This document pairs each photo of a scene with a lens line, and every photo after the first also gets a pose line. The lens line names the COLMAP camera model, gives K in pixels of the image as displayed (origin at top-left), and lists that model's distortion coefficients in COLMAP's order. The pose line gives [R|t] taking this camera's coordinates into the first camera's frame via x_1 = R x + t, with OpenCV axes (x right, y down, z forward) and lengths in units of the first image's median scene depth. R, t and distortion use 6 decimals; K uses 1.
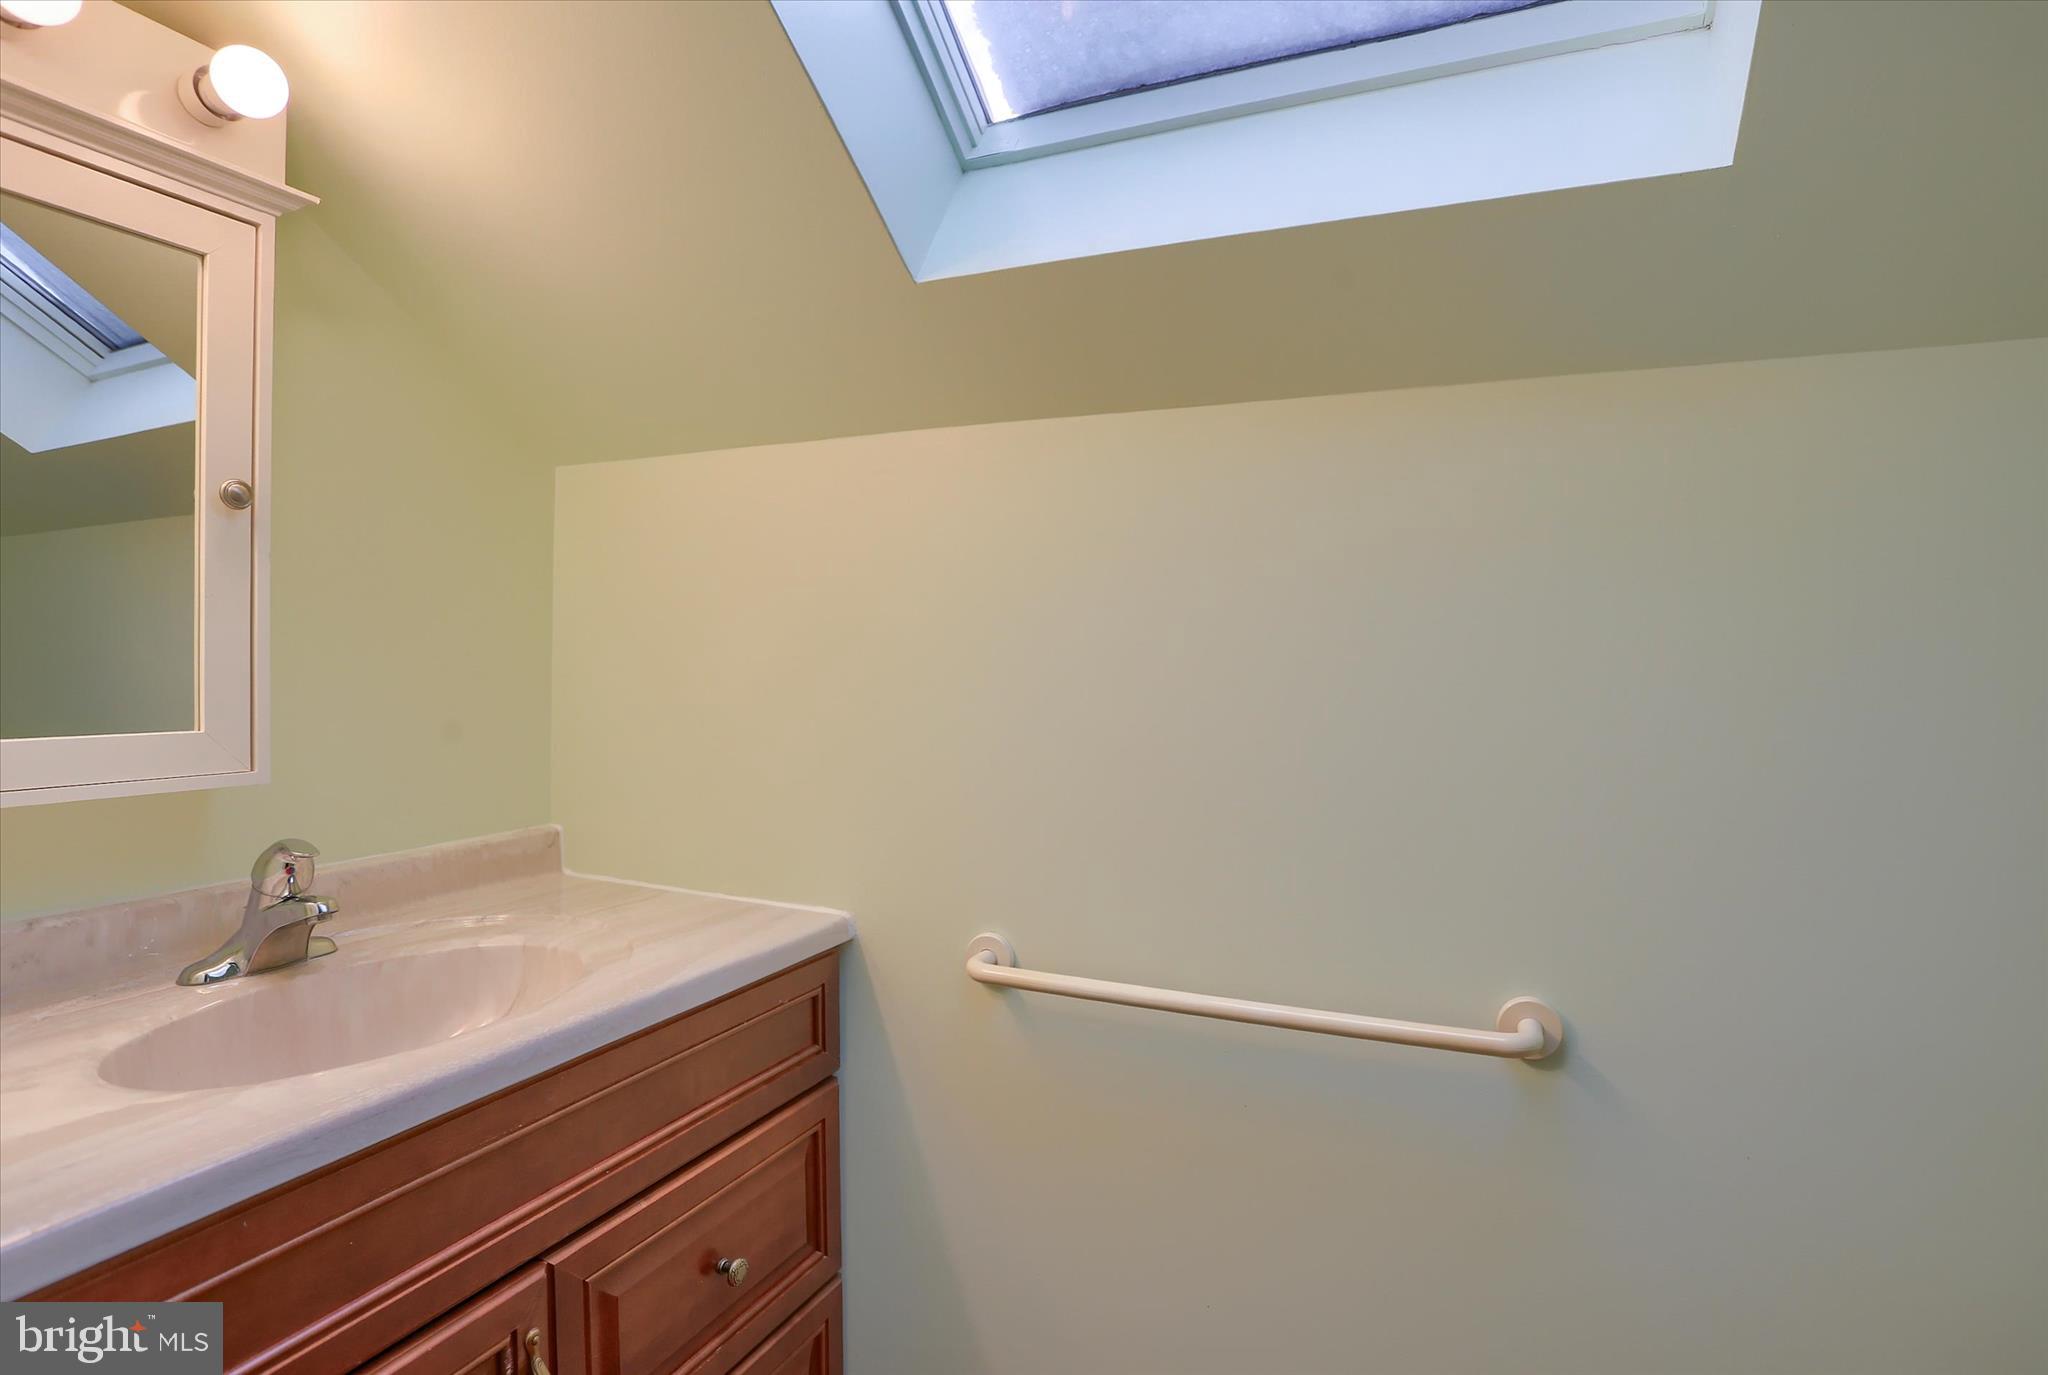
lens RADIAL K [[1056.0, 0, 1024.0], [0, 1056.0, 687.5], [0, 0, 1]] dist [-0.000827, 0.000500]
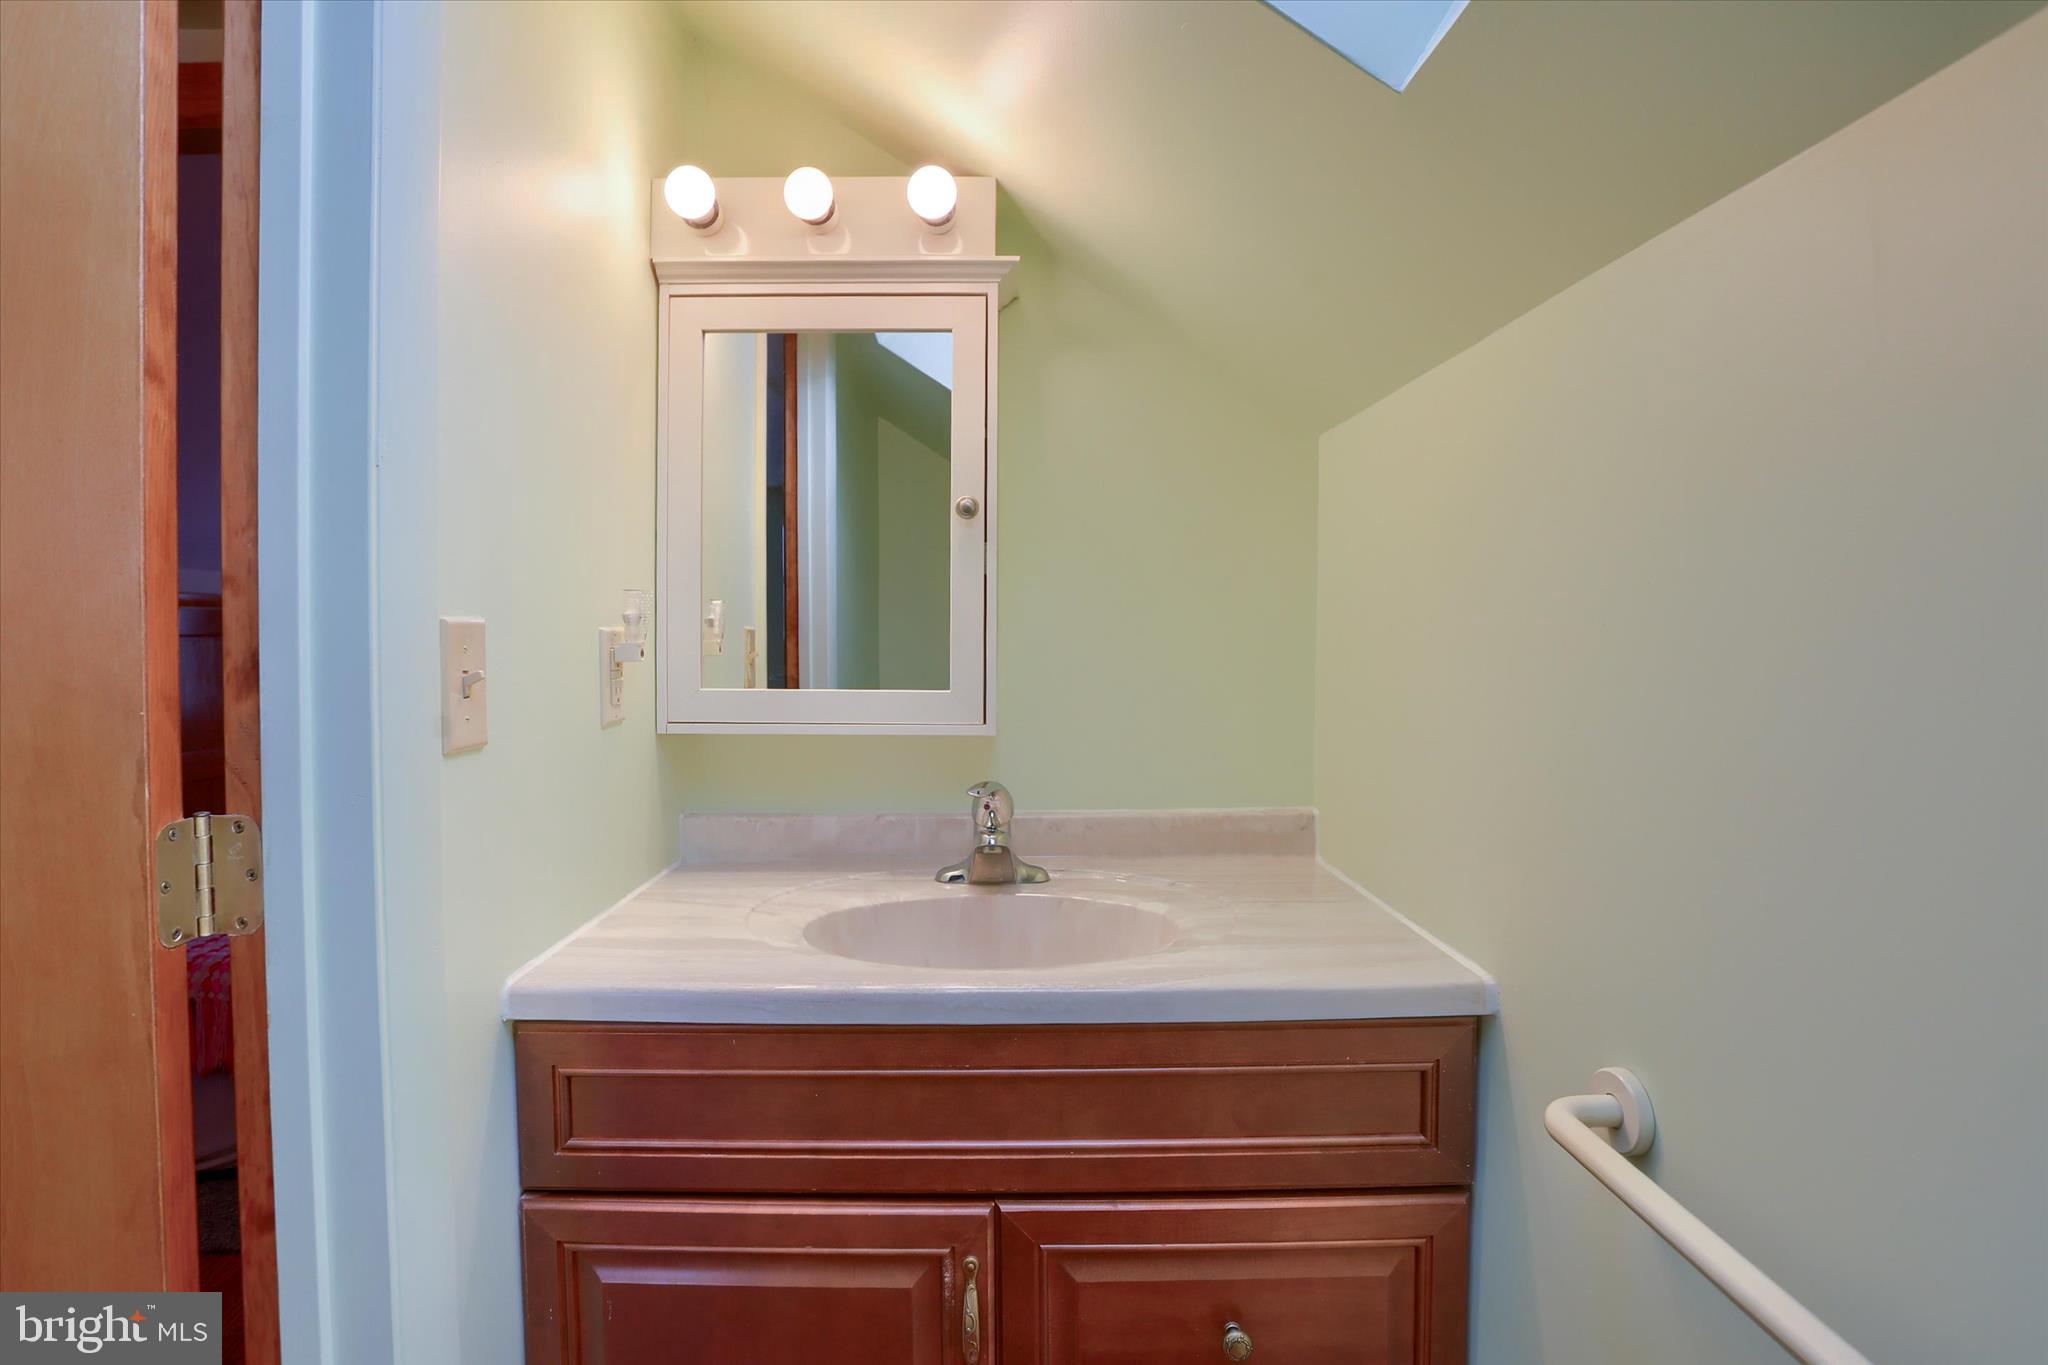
lens RADIAL K [[1033.6, 0, 1008.2], [0, 1033.6, 664.2], [0, 0, 1]] dist [-0.089435, 0.036845]
pose [[0.409998, 0.005978, -0.912067, 0.360482], [-0.018245, 0.999832, -0.001648, 0.008127], [0.911904, 0.017316, 0.410039, 0.460253]]
